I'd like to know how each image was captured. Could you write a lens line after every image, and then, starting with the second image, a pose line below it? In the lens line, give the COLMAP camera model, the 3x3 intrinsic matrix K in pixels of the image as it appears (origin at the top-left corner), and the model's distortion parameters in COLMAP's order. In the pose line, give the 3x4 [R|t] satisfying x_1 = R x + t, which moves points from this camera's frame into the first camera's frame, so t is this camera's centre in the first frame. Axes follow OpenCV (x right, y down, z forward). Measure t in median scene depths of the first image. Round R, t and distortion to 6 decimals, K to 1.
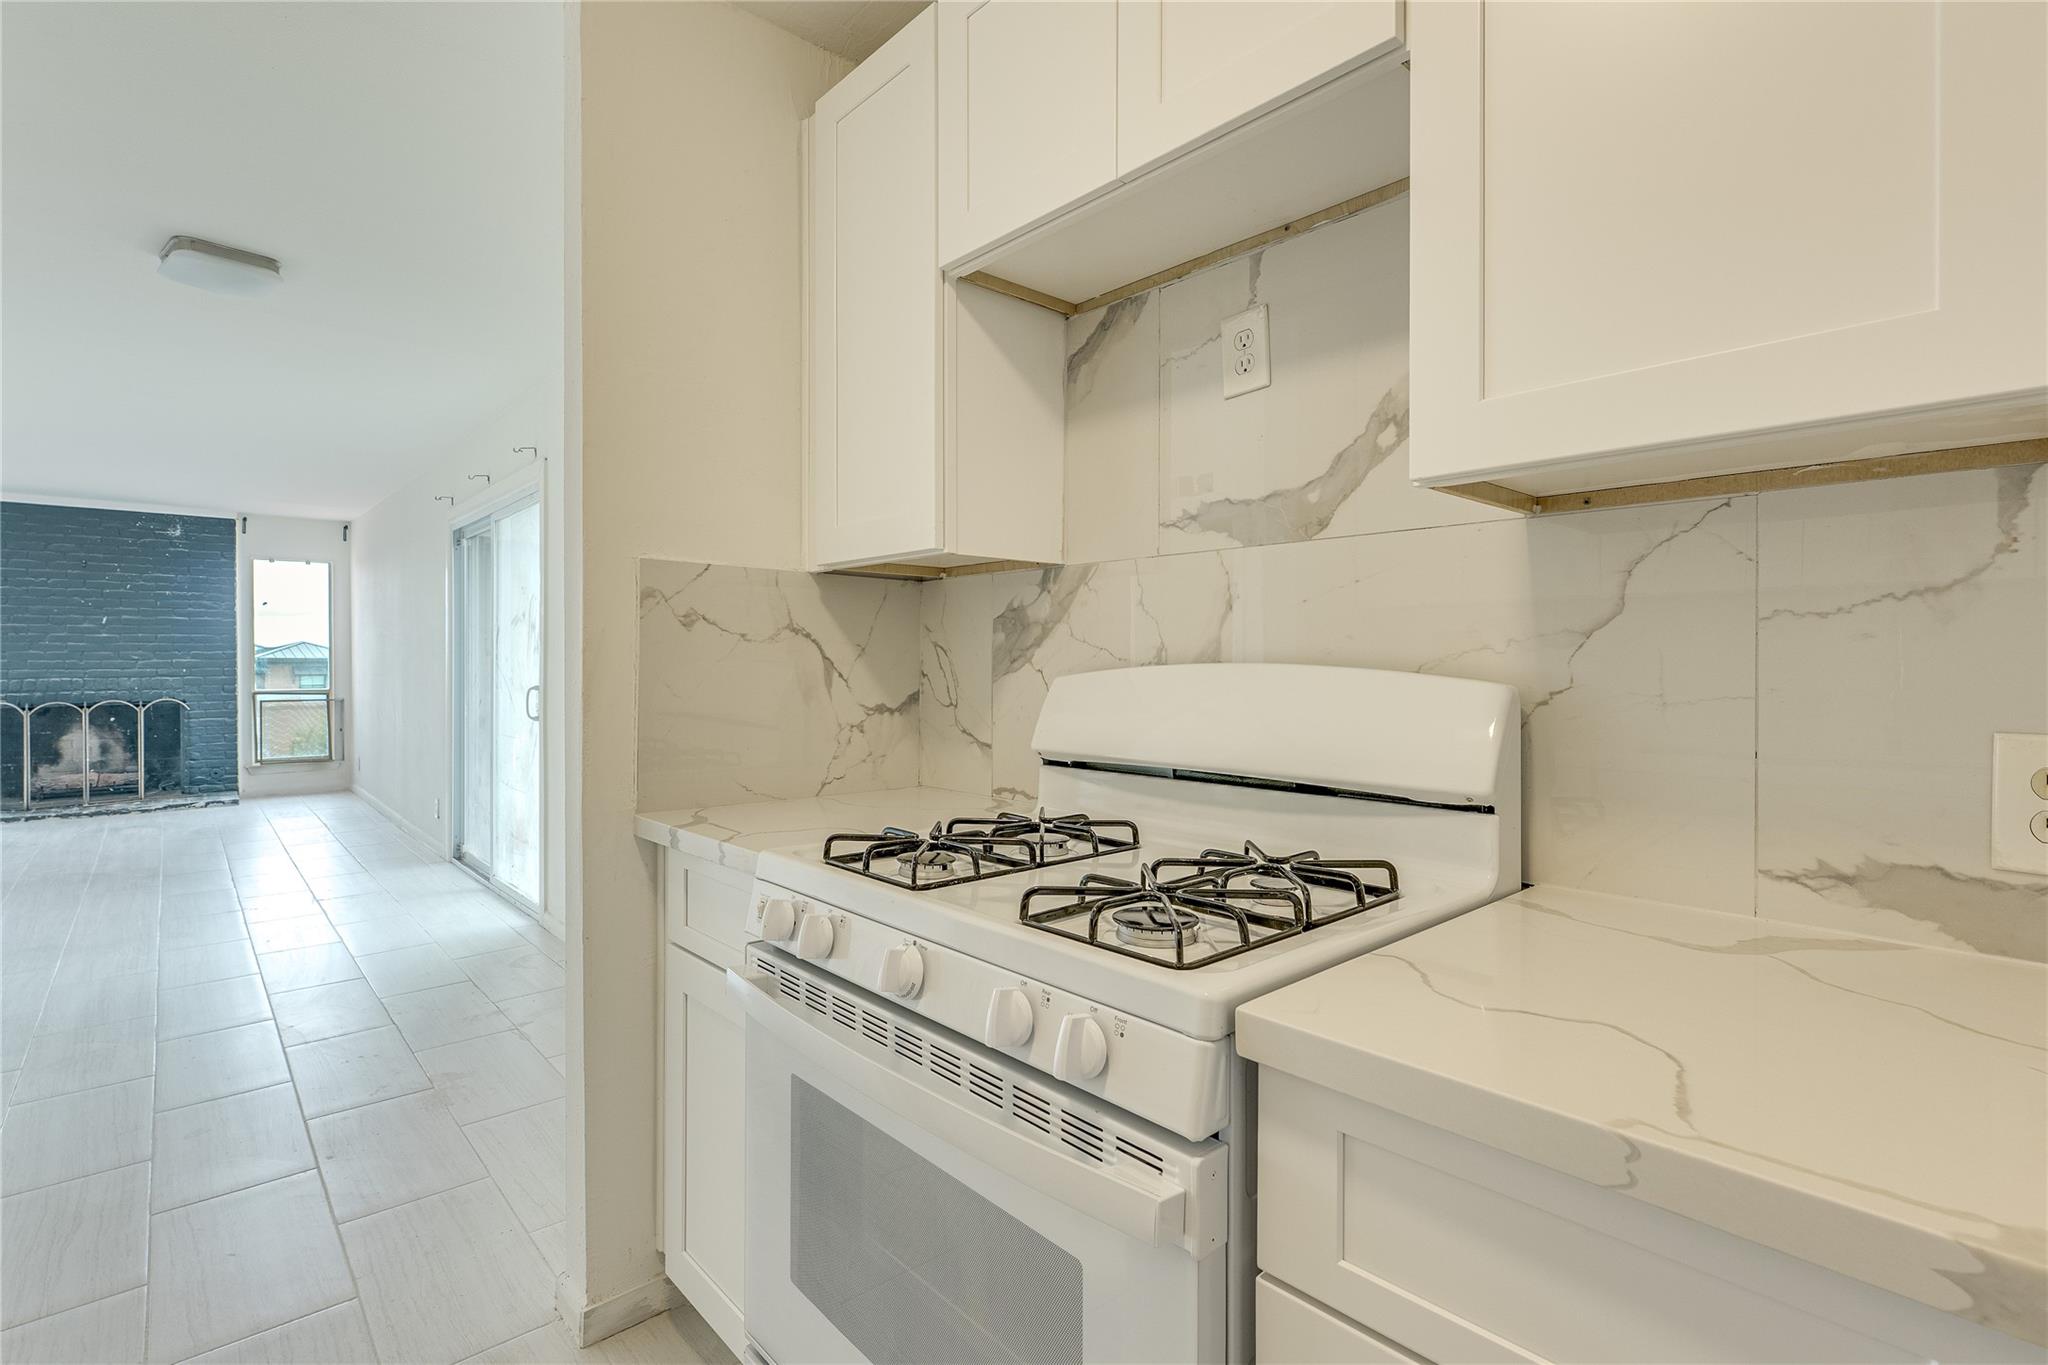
lens RADIAL K [[962.0, 0, 1008.7], [0, 962.0, 675.4], [0, 0, 1]] dist [0.002415, 0.000159]
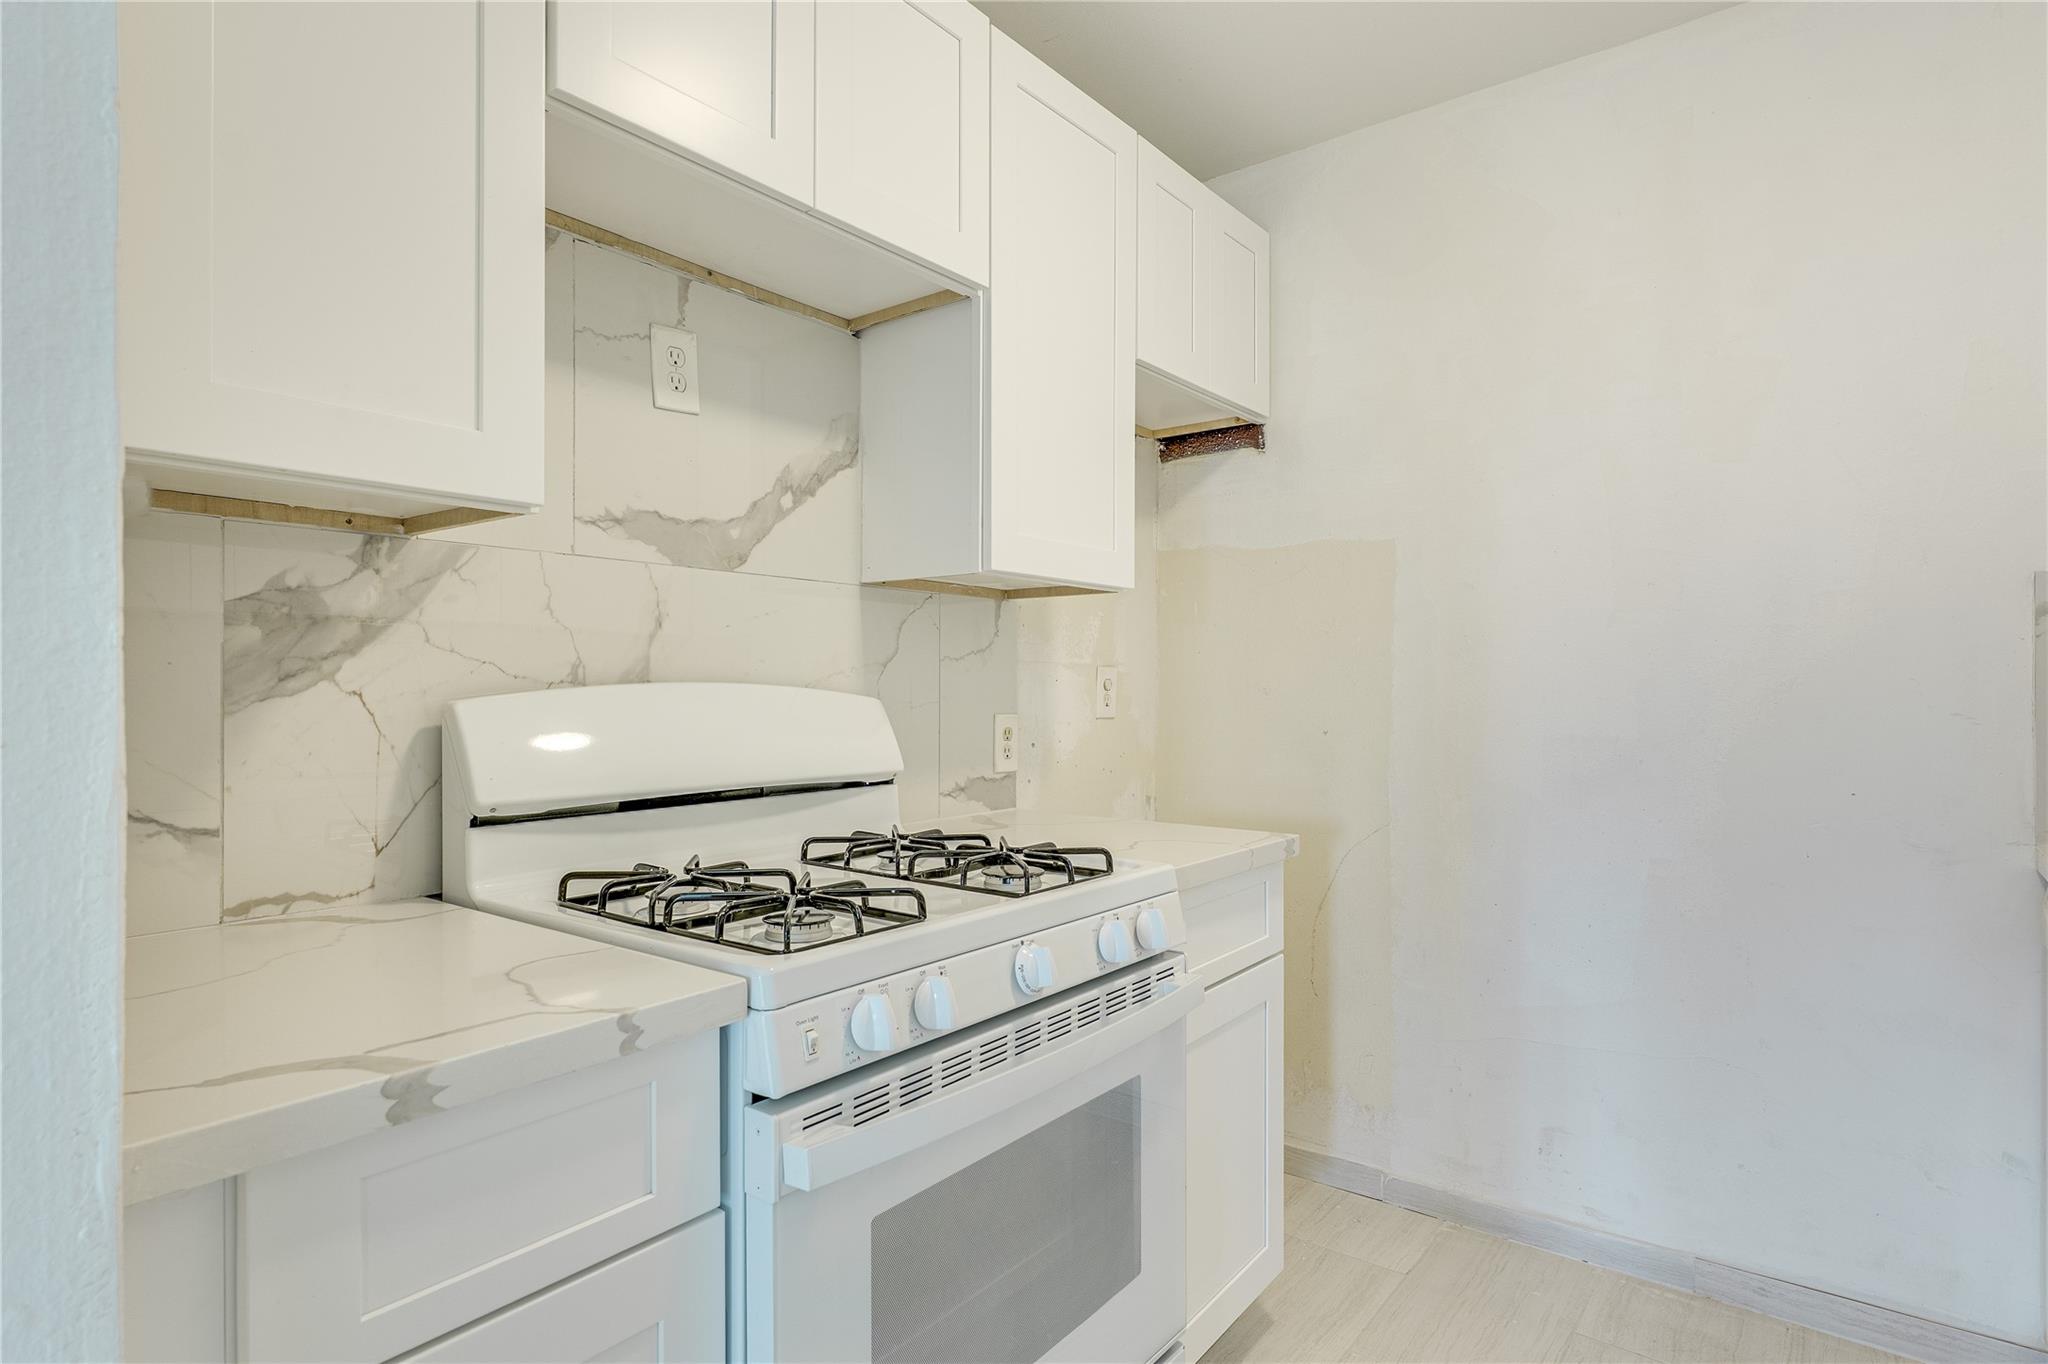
lens RADIAL K [[1036.2, 0, 979.0], [0, 1036.2, 699.2], [0, 0, 1]] dist [0.000660, 0.000448]
pose [[-0.149102, -0.012918, 0.988737, -0.844592], [0.011096, 0.999830, 0.014736, -0.007820], [-0.988760, 0.013168, -0.148933, 0.834925]]
